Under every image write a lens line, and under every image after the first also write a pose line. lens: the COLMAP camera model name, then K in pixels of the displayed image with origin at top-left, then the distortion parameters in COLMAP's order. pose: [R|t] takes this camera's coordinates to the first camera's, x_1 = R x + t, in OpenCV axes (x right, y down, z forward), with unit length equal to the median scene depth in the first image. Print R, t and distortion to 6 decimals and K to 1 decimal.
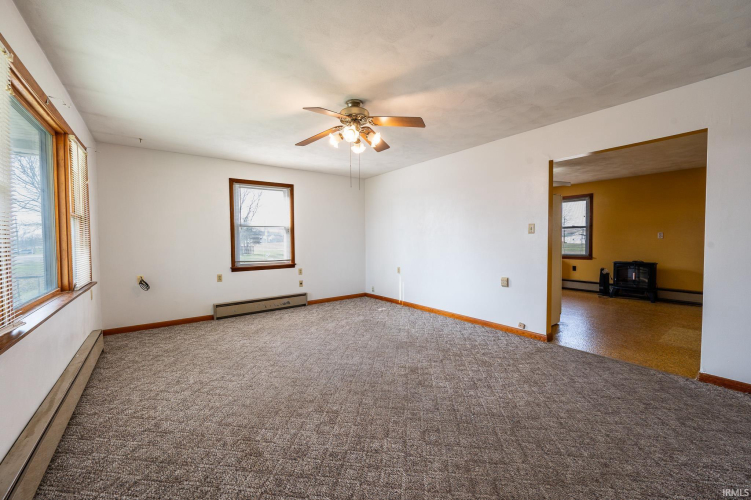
lens RADIAL K [[294.1, 0, 373.3], [0, 294.1, 248.3], [0, 0, 1]] dist [0.000494, 0.000052]
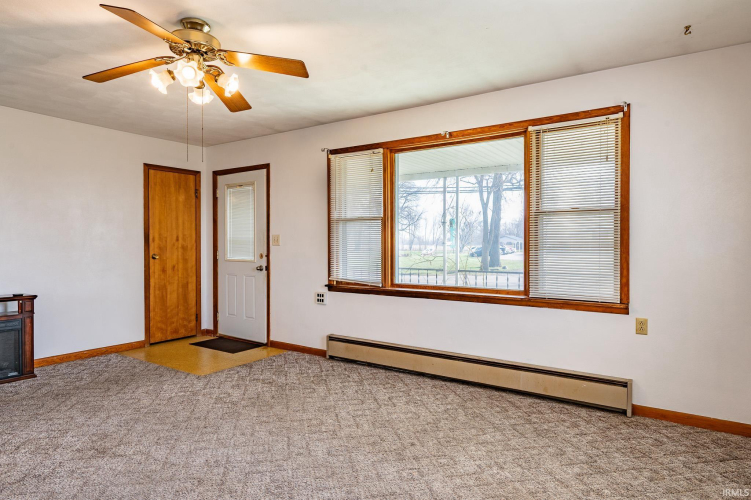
lens RADIAL K [[445.7, 0, 379.4], [0, 445.7, 251.3], [0, 0, 1]] dist [-0.002154, 0.002088]
pose [[-0.941105, 0.015122, -0.337777, -0.093395], [-0.001850, 0.998754, 0.049867, -0.055578], [0.338110, 0.047555, -0.939904, 1.758042]]
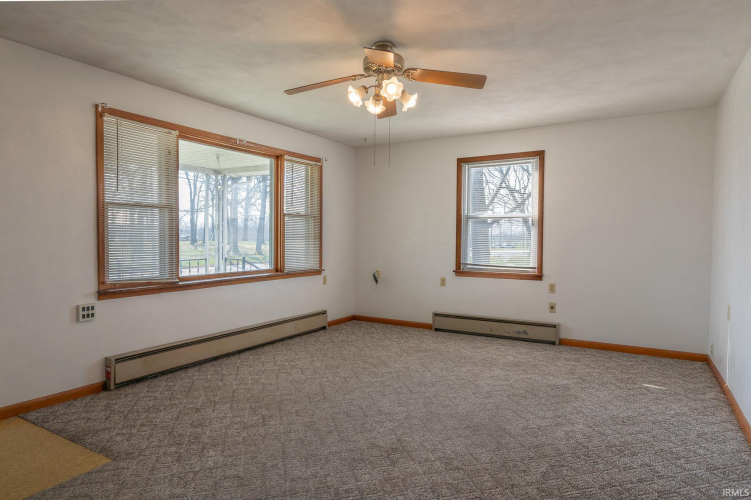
lens RADIAL K [[445.7, 0, 374.2], [0, 445.7, 247.0], [0, 0, 1]] dist [-0.002154, 0.002088]
pose [[0.381896, 0.034094, -0.923576, 0.818093], [-0.036718, 0.999090, 0.021699, -0.024897], [0.923476, 0.025625, 0.382800, 0.498067]]
